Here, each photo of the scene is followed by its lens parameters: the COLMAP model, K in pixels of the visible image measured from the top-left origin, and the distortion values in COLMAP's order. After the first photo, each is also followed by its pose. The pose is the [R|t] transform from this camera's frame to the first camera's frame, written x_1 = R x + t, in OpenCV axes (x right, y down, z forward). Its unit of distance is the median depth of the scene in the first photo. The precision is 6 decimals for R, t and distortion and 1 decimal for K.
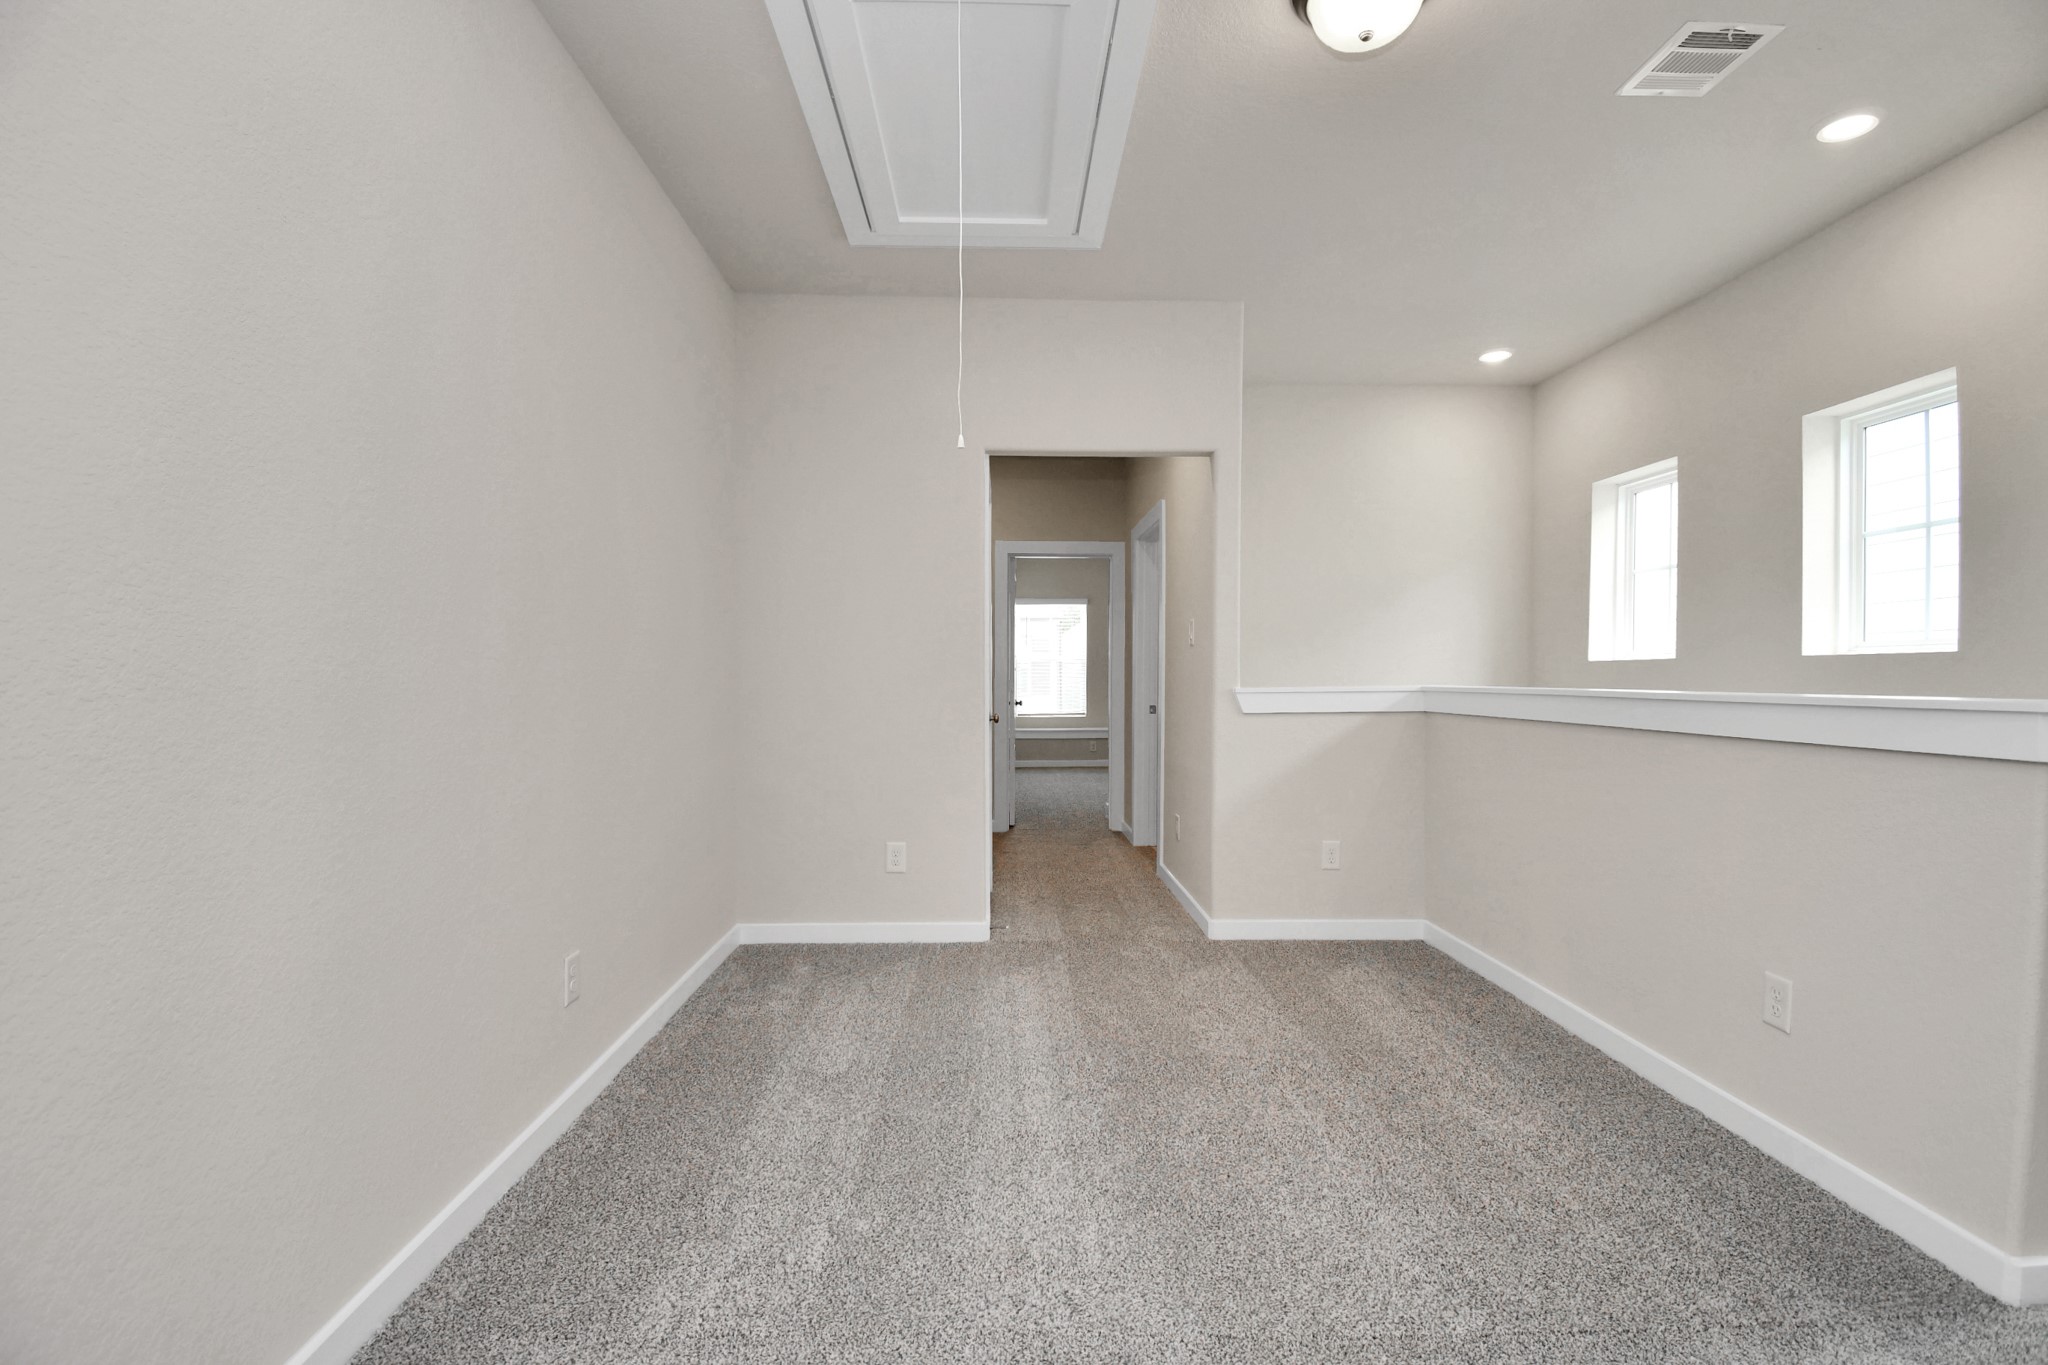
lens RADIAL K [[886.0, 0, 1038.4], [0, 886.0, 687.5], [0, 0, 1]] dist [0.017730, -0.024350]
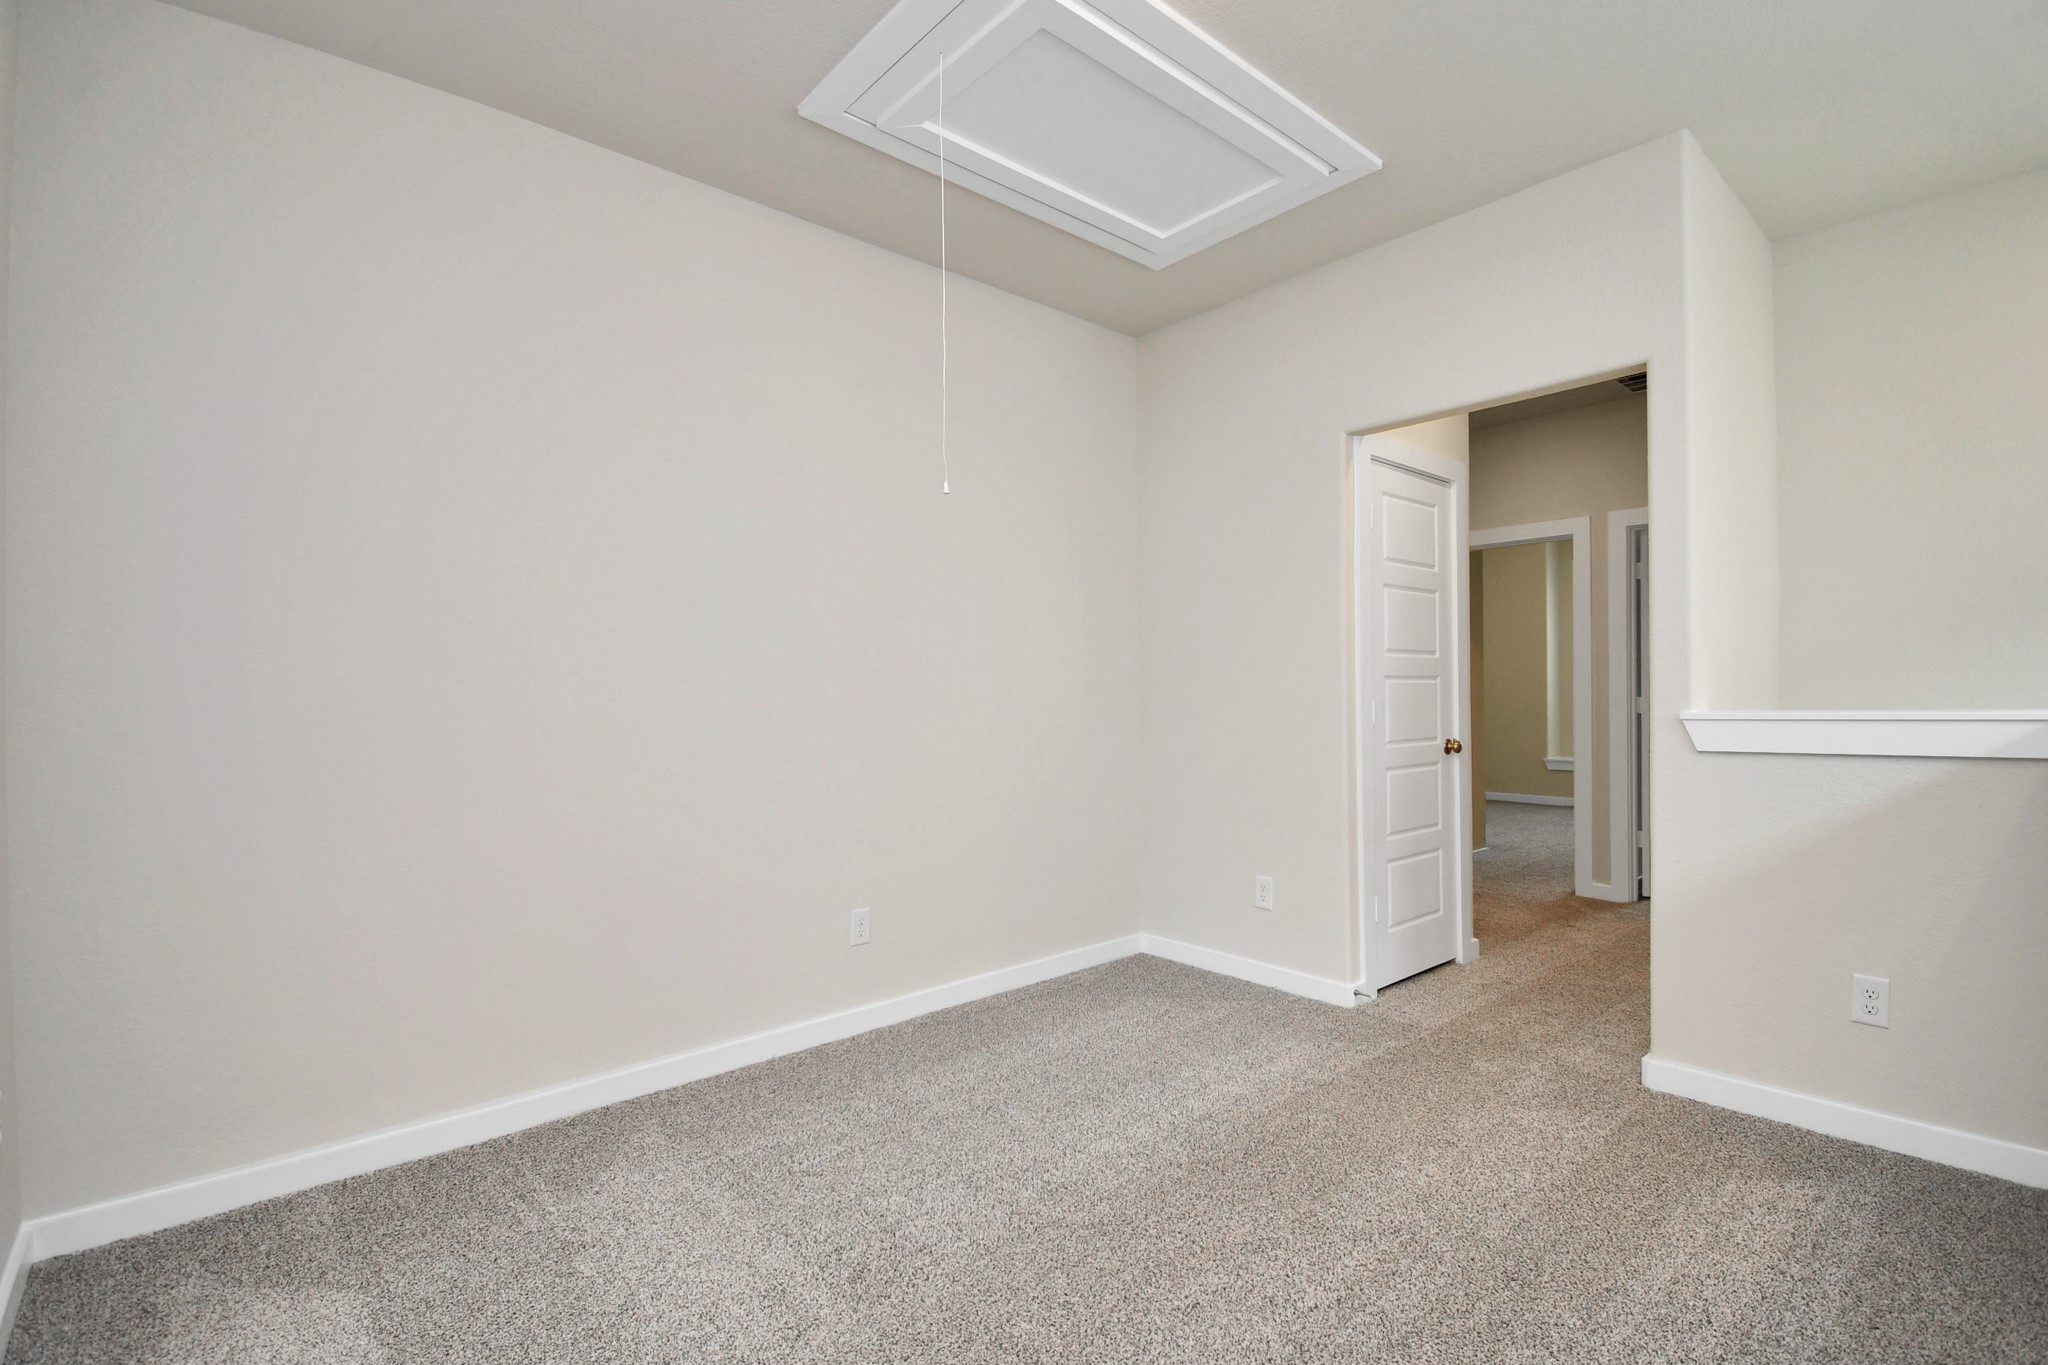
lens RADIAL K [[934.5, 0, 1003.7], [0, 934.5, 685.2], [0, 0, 1]] dist [0.023928, -0.029609]
pose [[0.631953, -0.016448, -0.774832, 0.456474], [-0.002086, 0.999735, -0.022923, -0.002706], [0.775004, 0.016103, 0.631751, 0.173687]]
